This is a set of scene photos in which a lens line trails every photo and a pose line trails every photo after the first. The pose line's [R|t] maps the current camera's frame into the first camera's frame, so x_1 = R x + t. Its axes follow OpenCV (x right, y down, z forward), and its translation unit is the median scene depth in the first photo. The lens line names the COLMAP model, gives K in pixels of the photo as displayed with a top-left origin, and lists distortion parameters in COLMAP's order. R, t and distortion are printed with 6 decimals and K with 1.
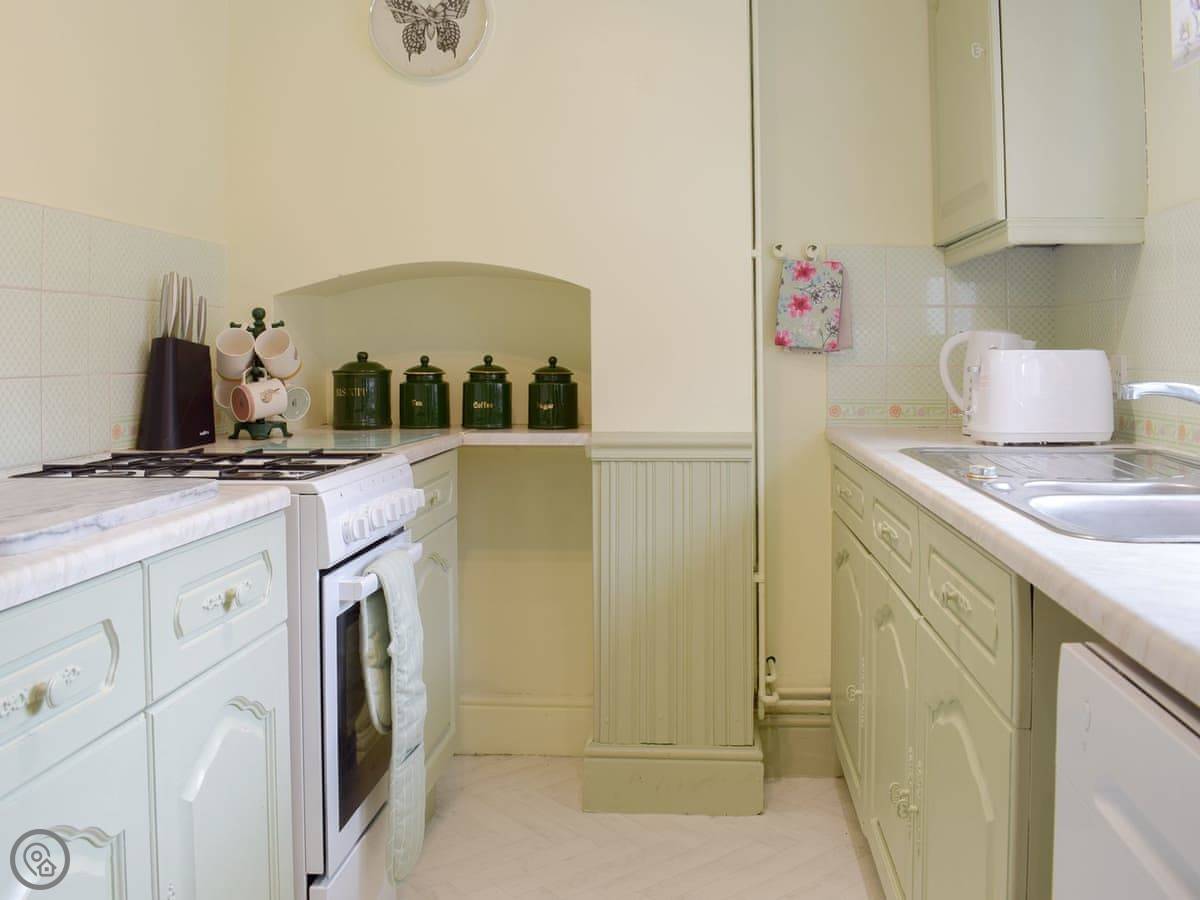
lens RADIAL K [[1124.1, 0, 597.8], [0, 1124.1, 429.3], [0, 0, 1]] dist [-0.072816, 0.021281]
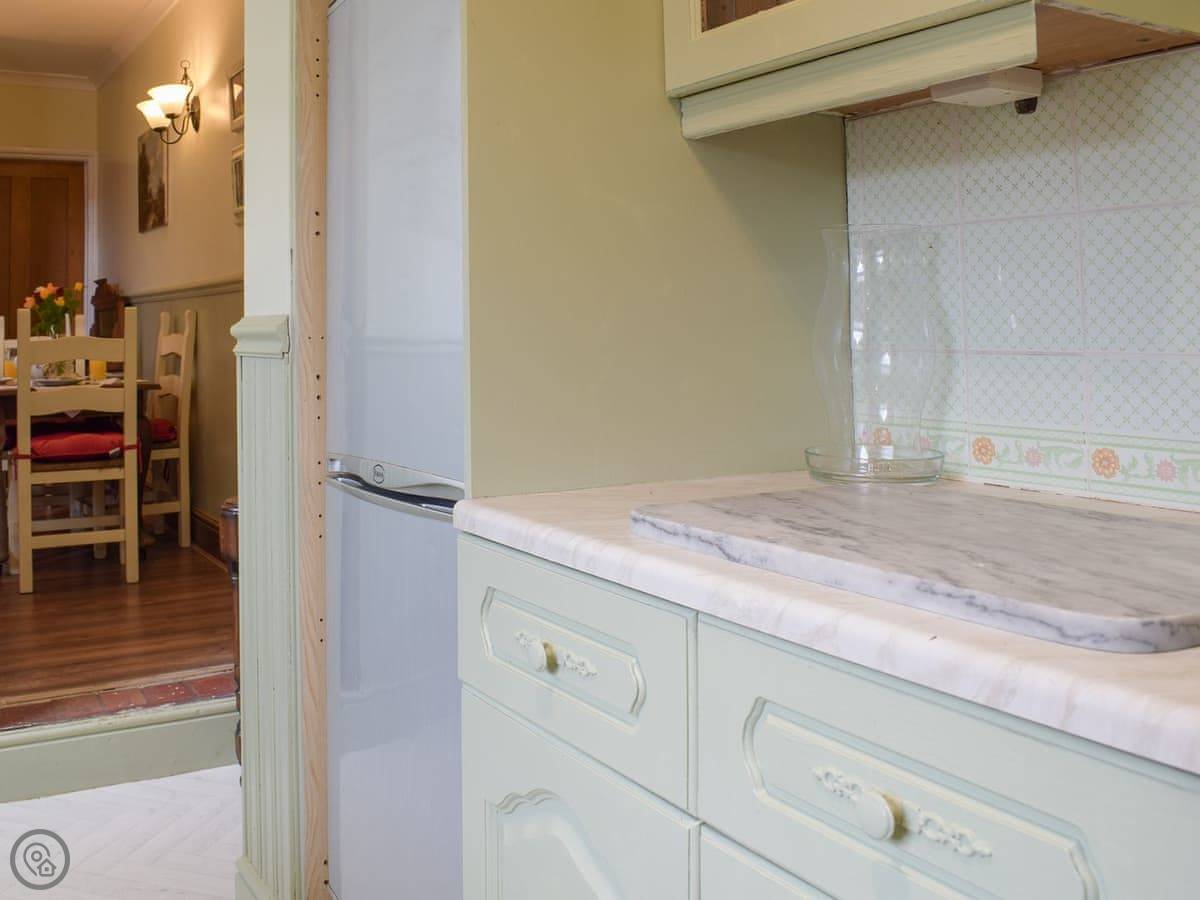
lens RADIAL K [[1124.1, 0, 597.8], [0, 1124.1, 429.3], [0, 0, 1]] dist [-0.072816, 0.021281]
pose [[-0.783391, 0.050700, -0.619458, 0.062820], [-0.043037, 0.989850, 0.135441, -0.087871], [0.620038, 0.132763, -0.773258, 1.534232]]
